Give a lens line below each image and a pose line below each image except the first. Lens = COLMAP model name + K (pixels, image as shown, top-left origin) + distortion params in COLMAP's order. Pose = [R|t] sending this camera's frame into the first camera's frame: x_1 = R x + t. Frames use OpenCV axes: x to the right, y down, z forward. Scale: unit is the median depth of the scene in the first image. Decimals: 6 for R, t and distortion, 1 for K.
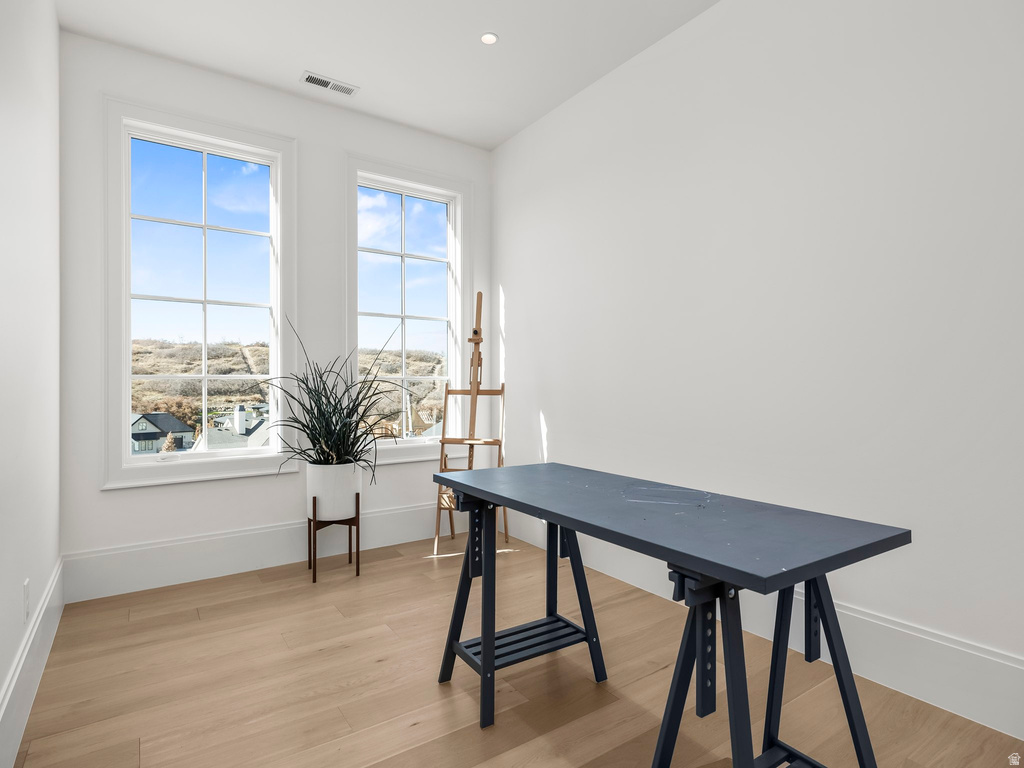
lens RADIAL K [[550.6, 0, 512.8], [0, 550.6, 384.4], [0, 0, 1]] dist [-0.000083, -0.000041]
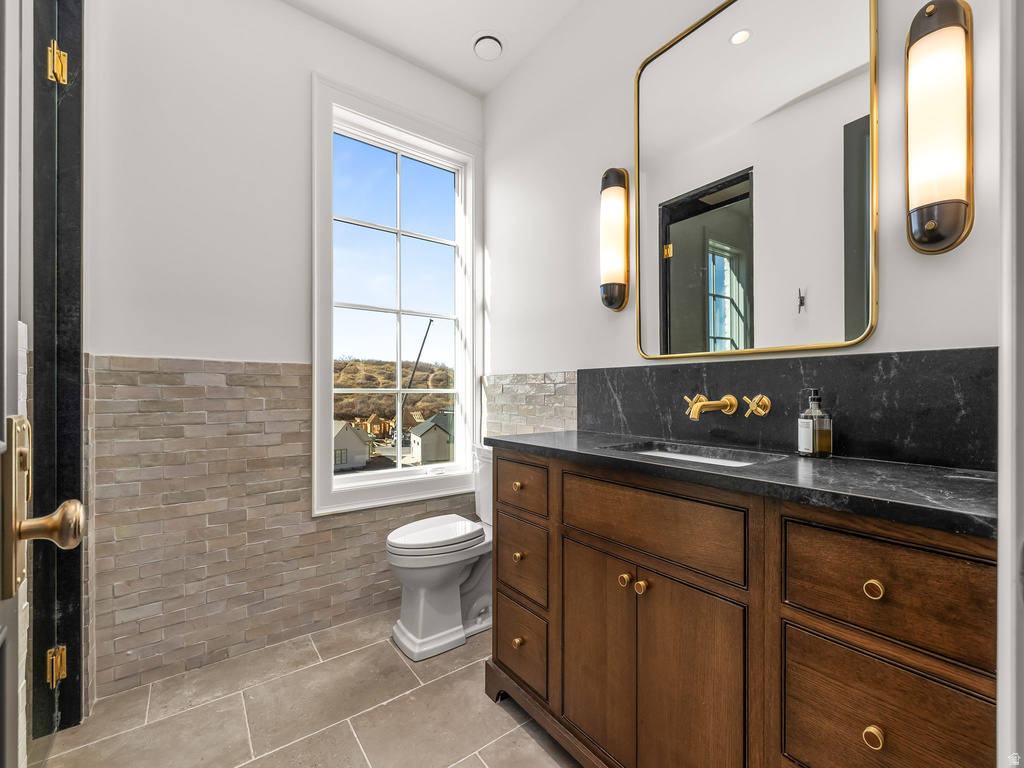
lens RADIAL K [[434.7, 0, 542.8], [0, 434.7, 385.4], [0, 0, 1]] dist [0.000767, 0.000069]
pose [[0.992970, 0.002907, 0.118333, -0.066862], [-0.001713, 0.999947, -0.010194, -0.013092], [-0.118356, 0.009920, 0.992922, 0.362066]]
